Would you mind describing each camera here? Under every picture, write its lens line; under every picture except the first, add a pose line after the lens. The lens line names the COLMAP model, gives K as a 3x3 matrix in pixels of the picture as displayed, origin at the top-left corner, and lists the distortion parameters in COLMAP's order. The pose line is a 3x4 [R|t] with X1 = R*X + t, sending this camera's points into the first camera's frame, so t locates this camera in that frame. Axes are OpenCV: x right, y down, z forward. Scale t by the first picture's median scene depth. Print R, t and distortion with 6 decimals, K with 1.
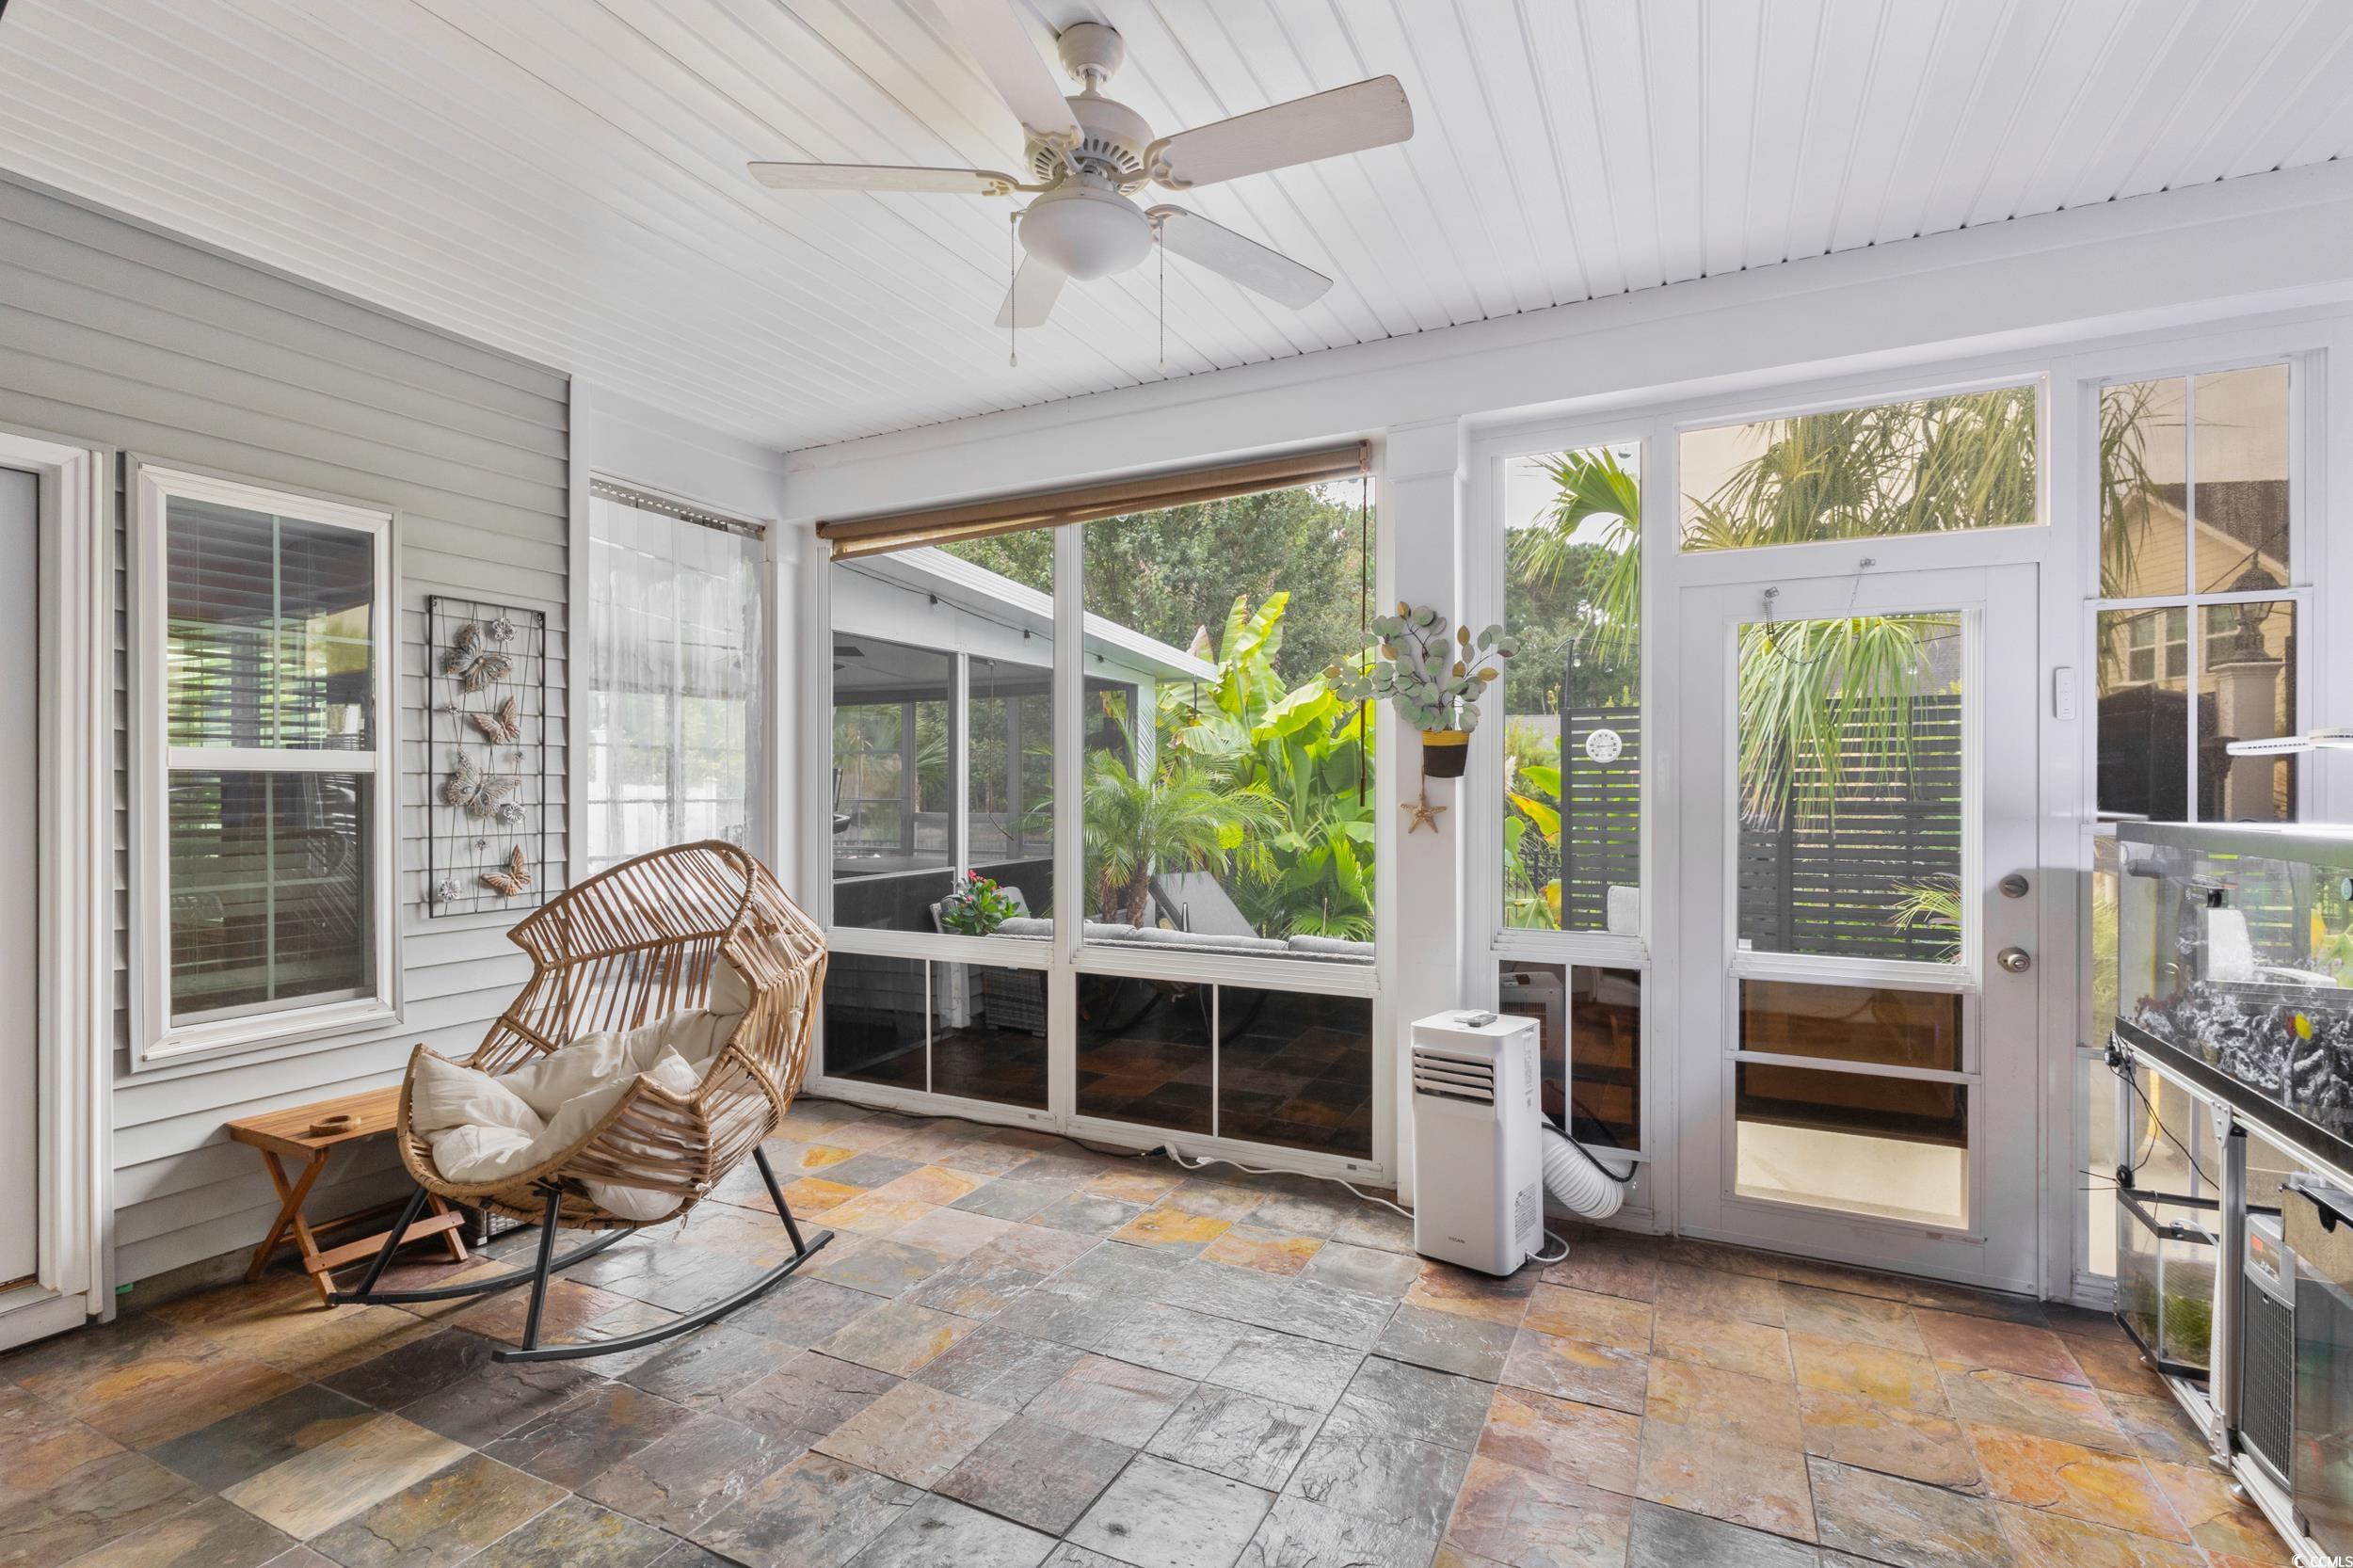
lens RADIAL K [[1088.6, 0, 1156.4], [0, 1088.6, 783.0], [0, 0, 1]] dist [0.008111, -0.003266]
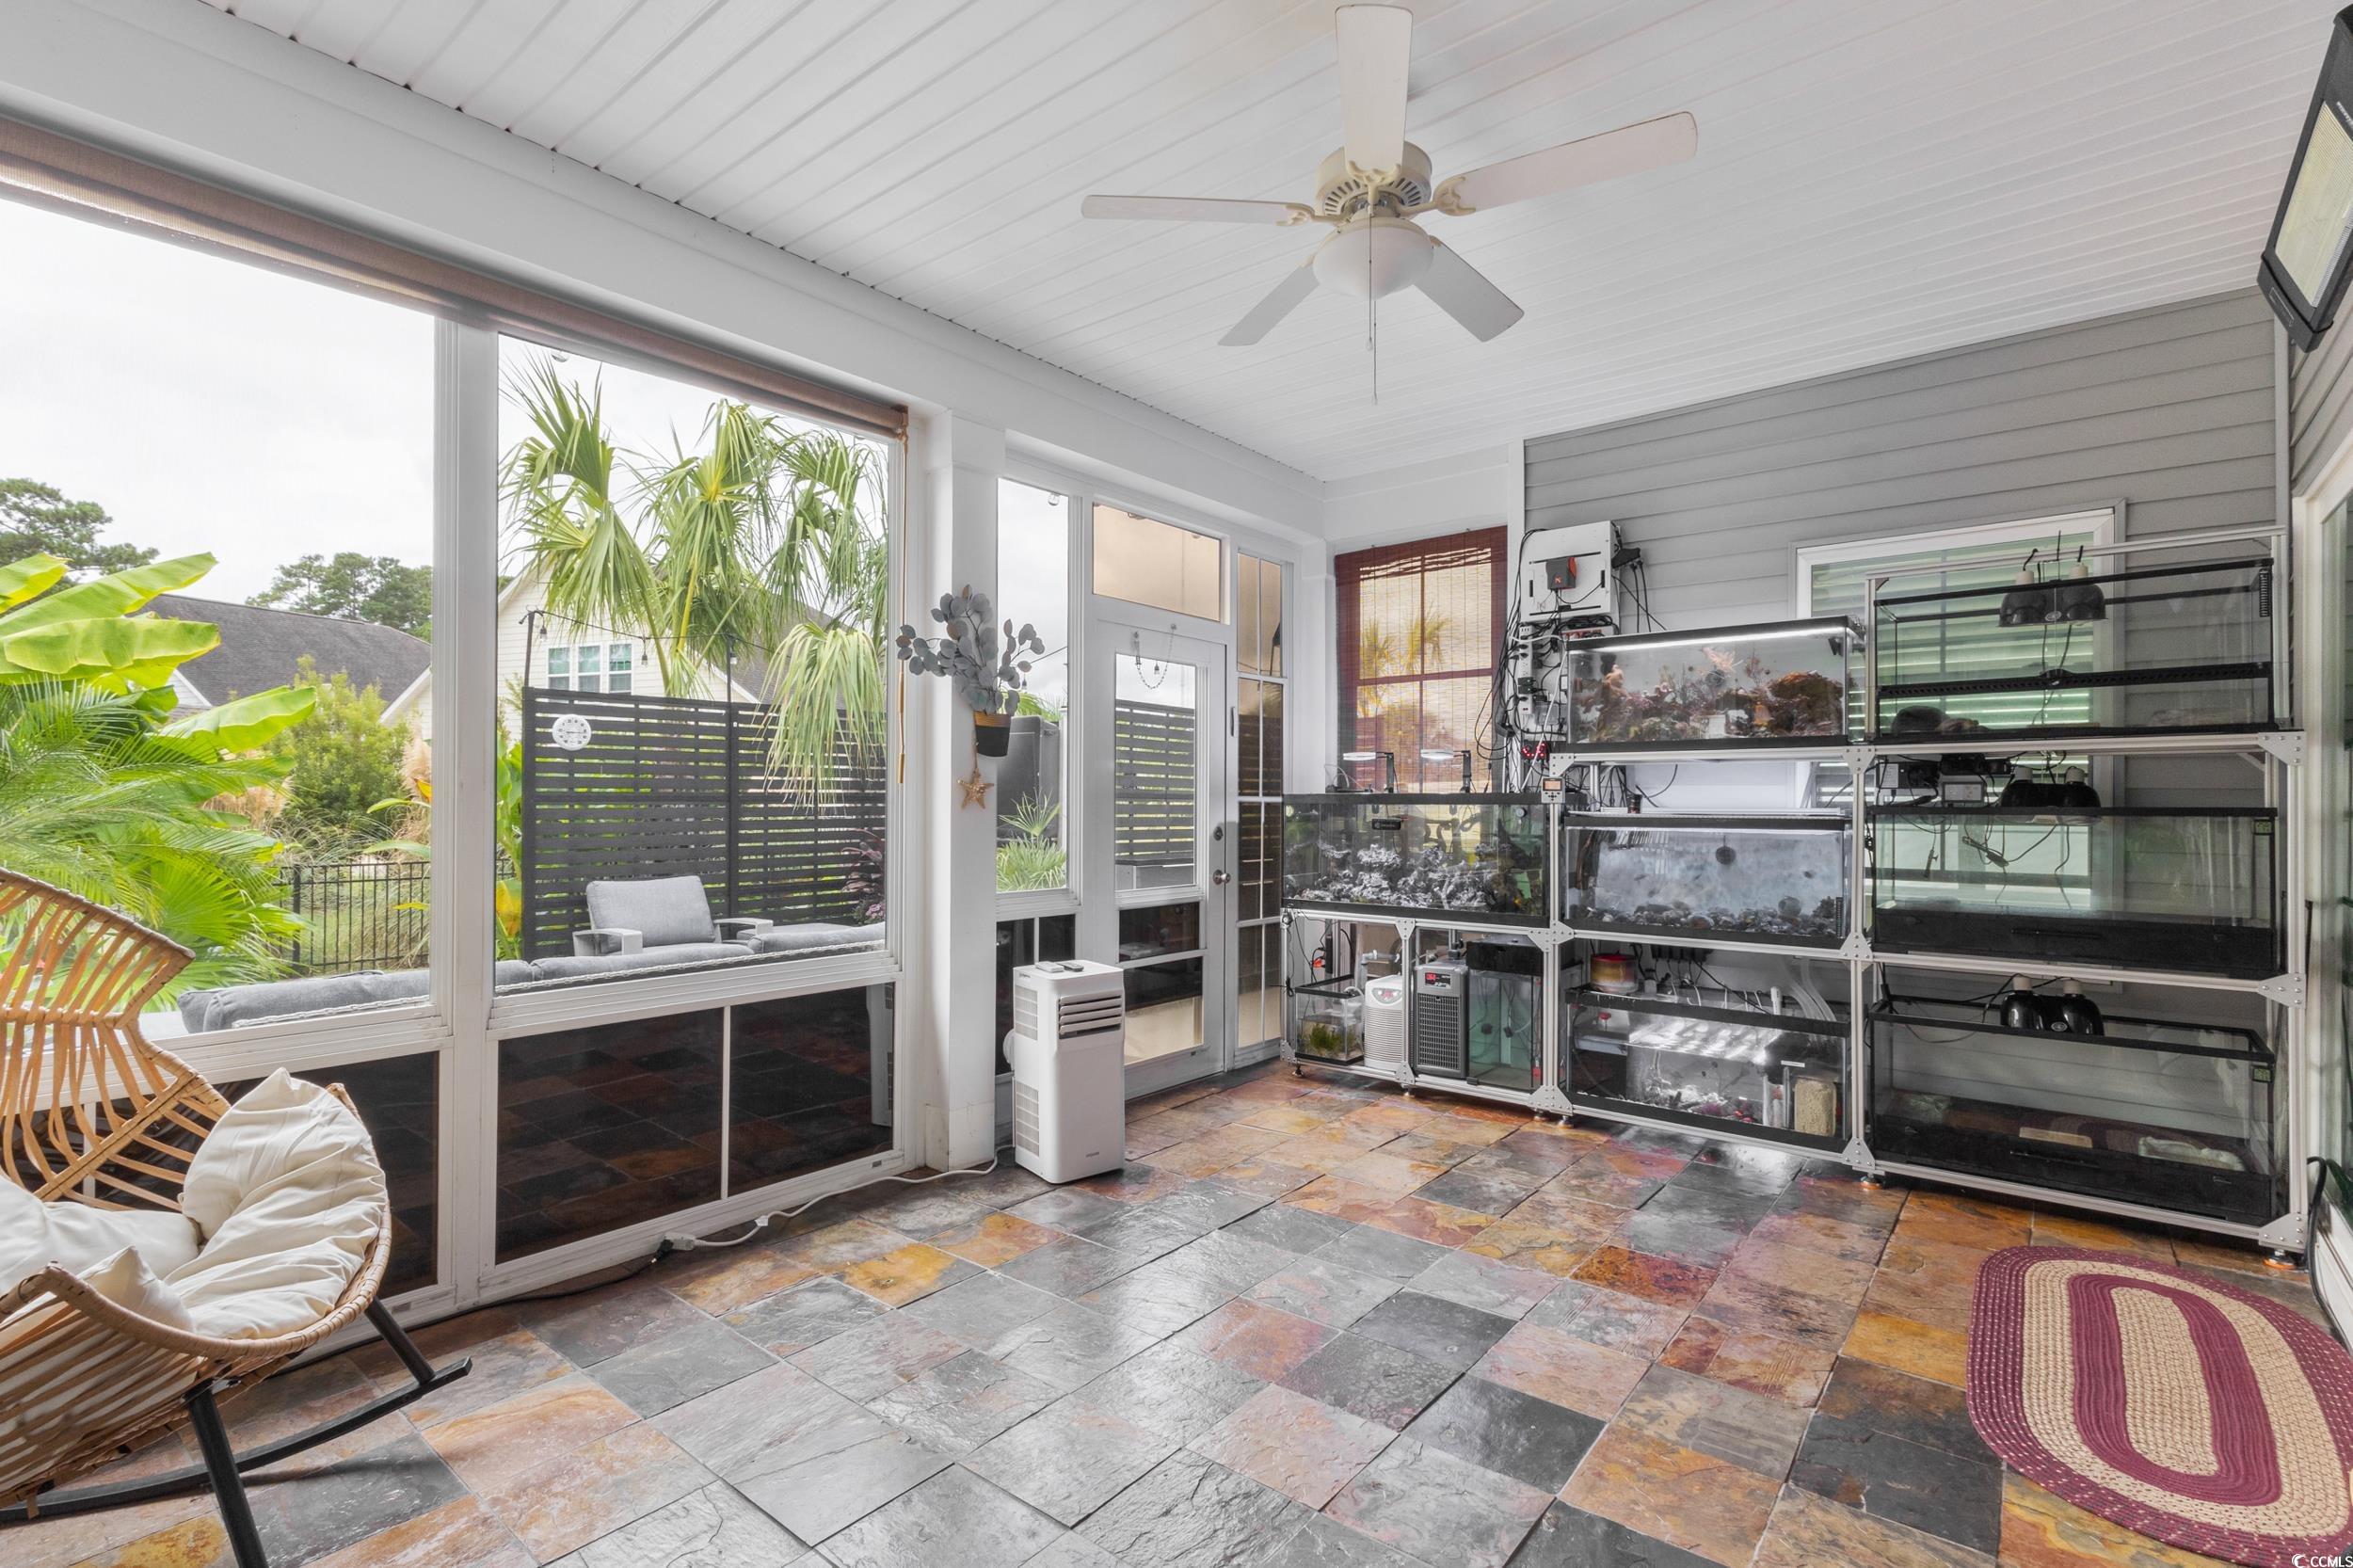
lens RADIAL K [[1088.6, 0, 1170.7], [0, 1088.6, 783.3], [0, 0, 1]] dist [0.008111, -0.003266]
pose [[0.227717, 0.018009, 0.973561, -0.720565], [-0.010967, 0.999813, -0.015929, 0.036140], [-0.973666, -0.007050, 0.227872, 0.563808]]
